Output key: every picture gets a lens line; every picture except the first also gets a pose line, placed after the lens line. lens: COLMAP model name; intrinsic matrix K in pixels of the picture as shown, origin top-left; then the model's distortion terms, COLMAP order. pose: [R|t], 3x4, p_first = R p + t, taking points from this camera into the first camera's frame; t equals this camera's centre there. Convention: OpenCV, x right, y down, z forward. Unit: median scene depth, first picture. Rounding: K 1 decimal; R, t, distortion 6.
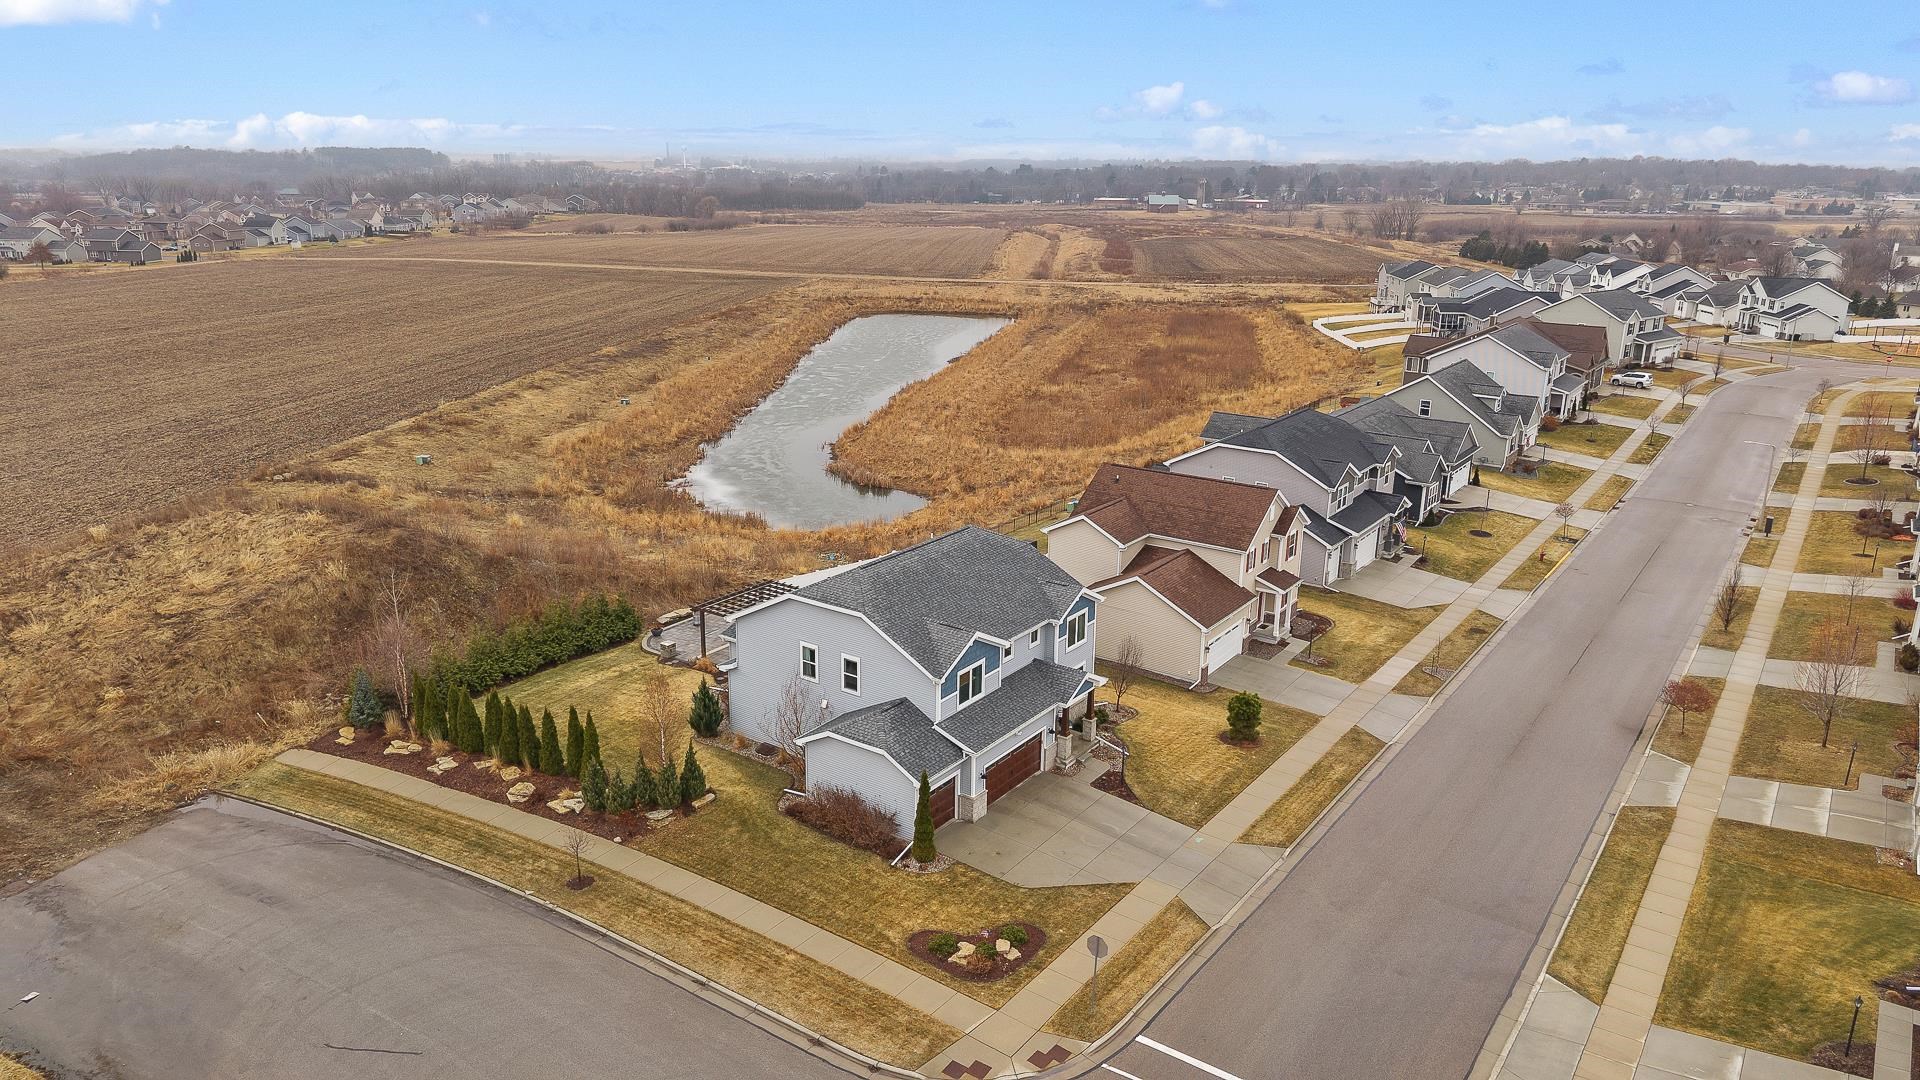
lens RADIAL K [[1291.3, 0, 952.0], [0, 1291.3, 496.9], [0, 0, 1]] dist [0.034413, -0.055832]
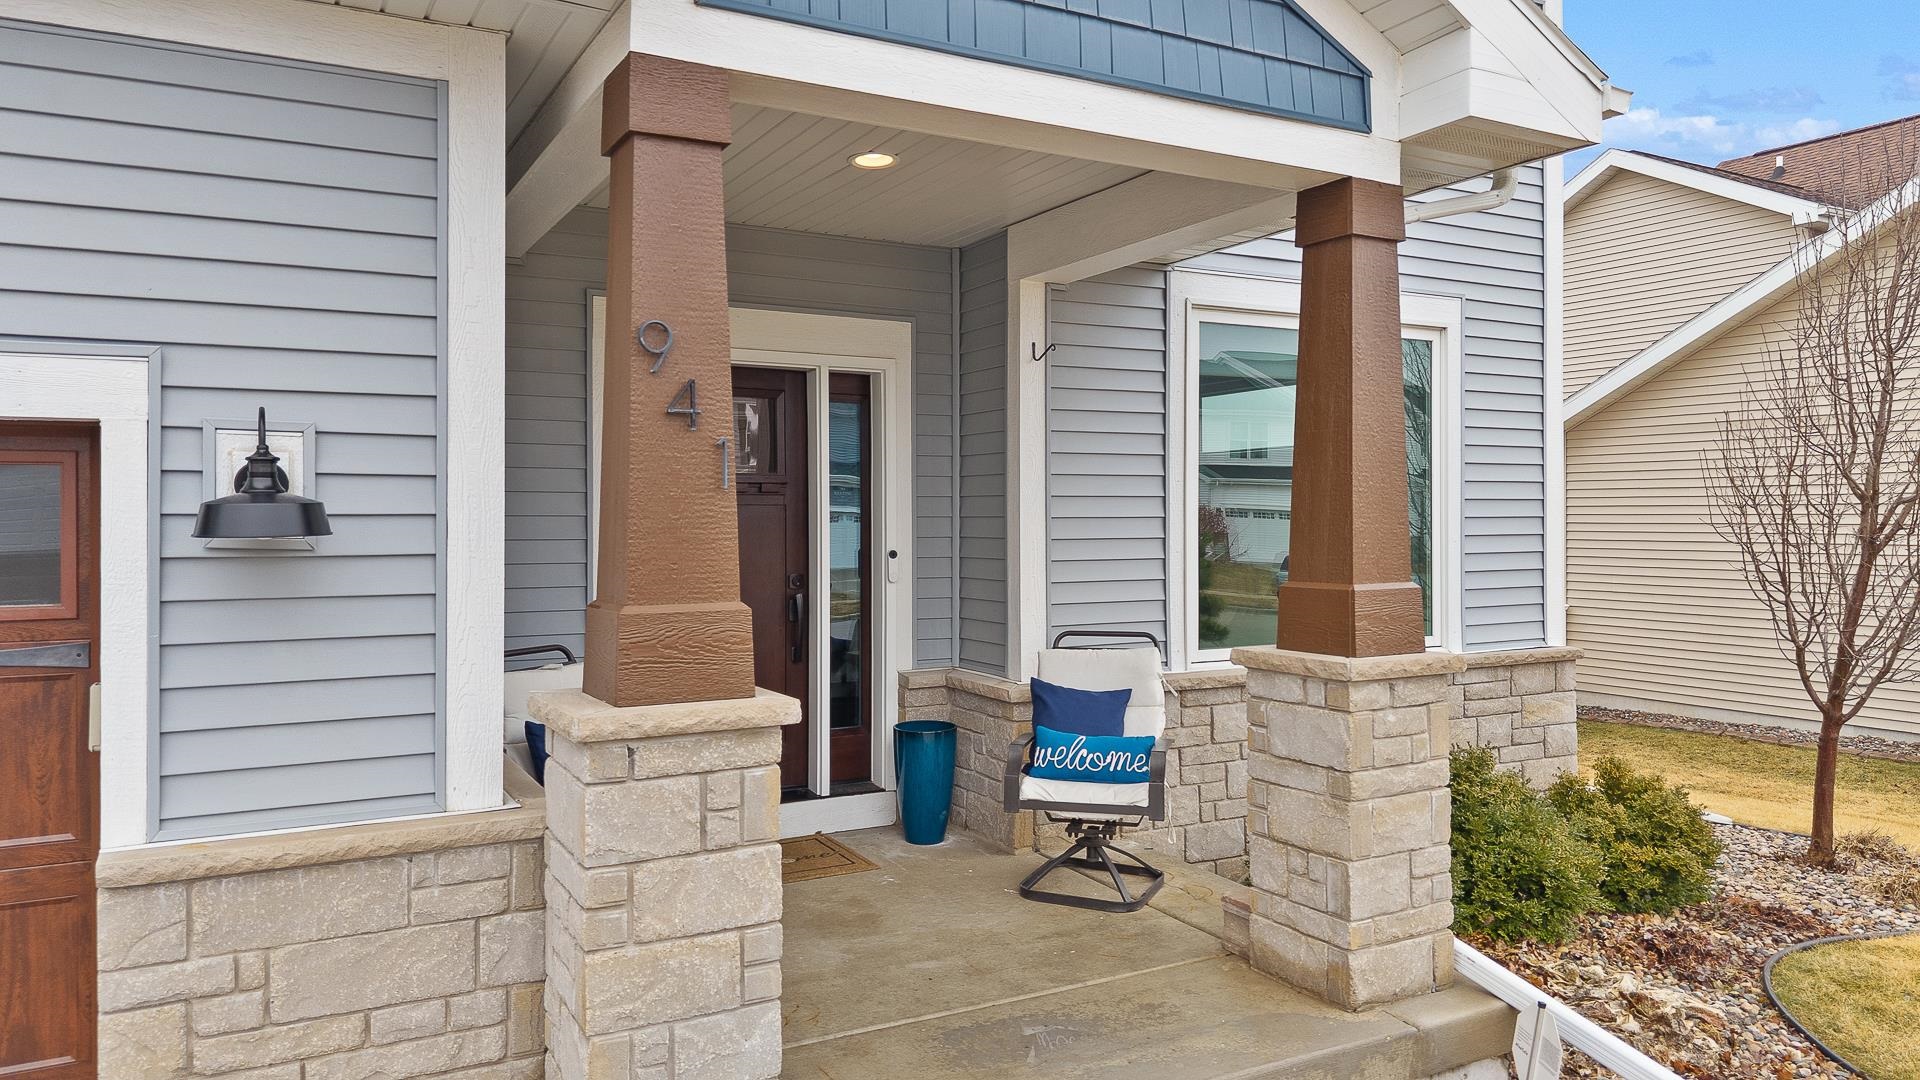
lens RADIAL K [[1300.9, 0, 950.7], [0, 1300.9, 519.2], [0, 0, 1]] dist [0.026506, -0.043850]
pose [[0.901440, -0.013973, -0.432679, 0.118895], [-0.096535, 0.967823, -0.232377, 0.184855], [0.422003, 0.251243, 0.871086, 0.935561]]
